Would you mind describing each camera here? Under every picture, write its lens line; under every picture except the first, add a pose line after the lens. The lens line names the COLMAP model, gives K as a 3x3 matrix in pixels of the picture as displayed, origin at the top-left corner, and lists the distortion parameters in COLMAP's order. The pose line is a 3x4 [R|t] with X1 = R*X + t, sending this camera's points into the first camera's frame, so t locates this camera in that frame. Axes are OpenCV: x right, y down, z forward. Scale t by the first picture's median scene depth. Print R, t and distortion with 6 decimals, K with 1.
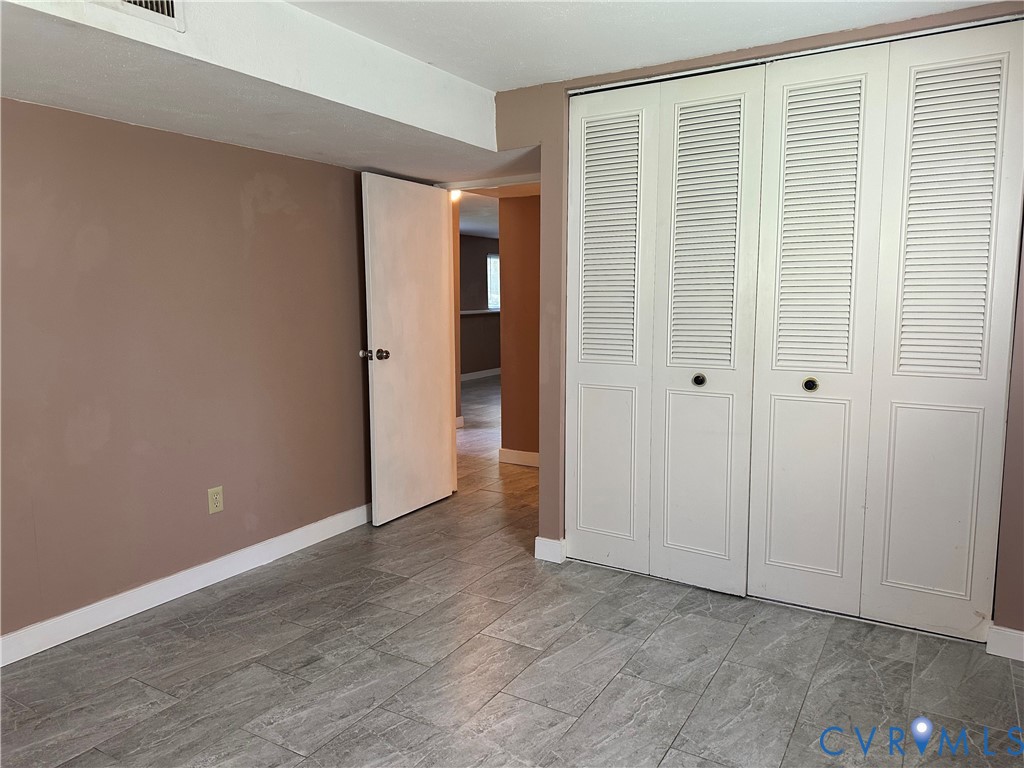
lens RADIAL K [[716.9, 0, 504.4], [0, 716.9, 380.0], [0, 0, 1]] dist [0.021805, -0.030225]
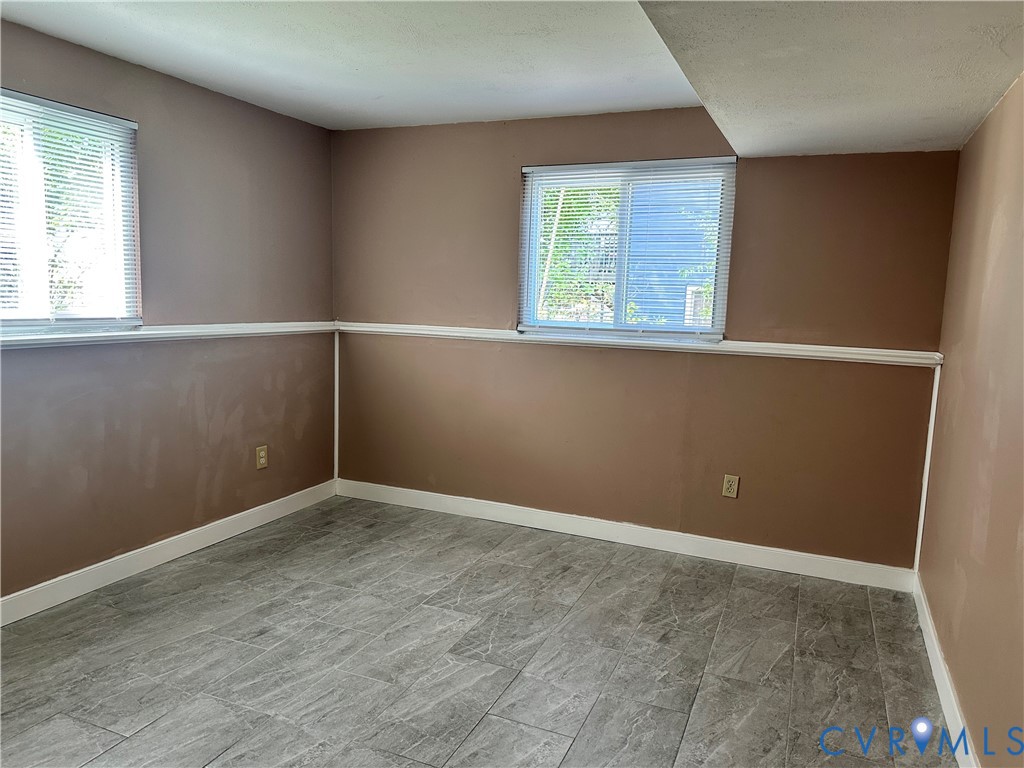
lens RADIAL K [[716.9, 0, 519.6], [0, 716.9, 385.8], [0, 0, 1]] dist [0.021805, -0.030225]
pose [[-0.988194, -0.007089, -0.153045, -0.106955], [-0.046159, 0.966291, 0.253282, -0.171108], [0.146090, 0.257356, -0.955210, 1.363955]]
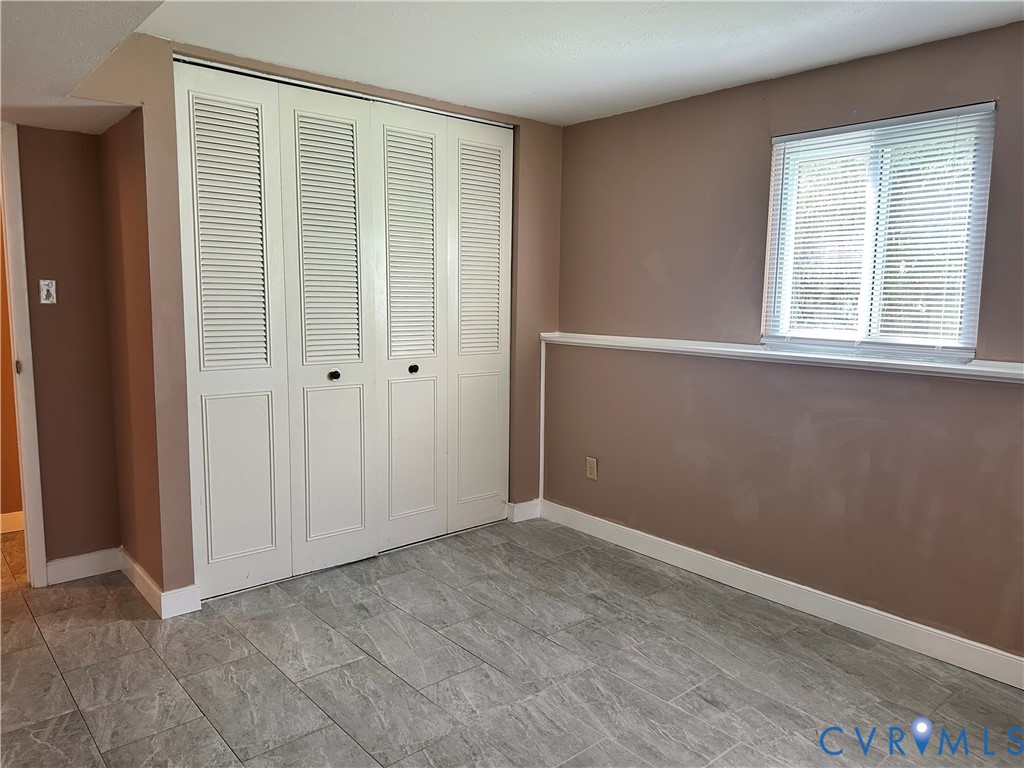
lens RADIAL K [[716.9, 0, 512.3], [0, 716.9, 386.6], [0, 0, 1]] dist [0.021805, -0.030225]
pose [[0.292642, -0.112190, 0.949618, -0.716117], [0.104469, 0.990900, 0.084873, -0.049245], [-0.950498, 0.074368, 0.301700, 0.441064]]
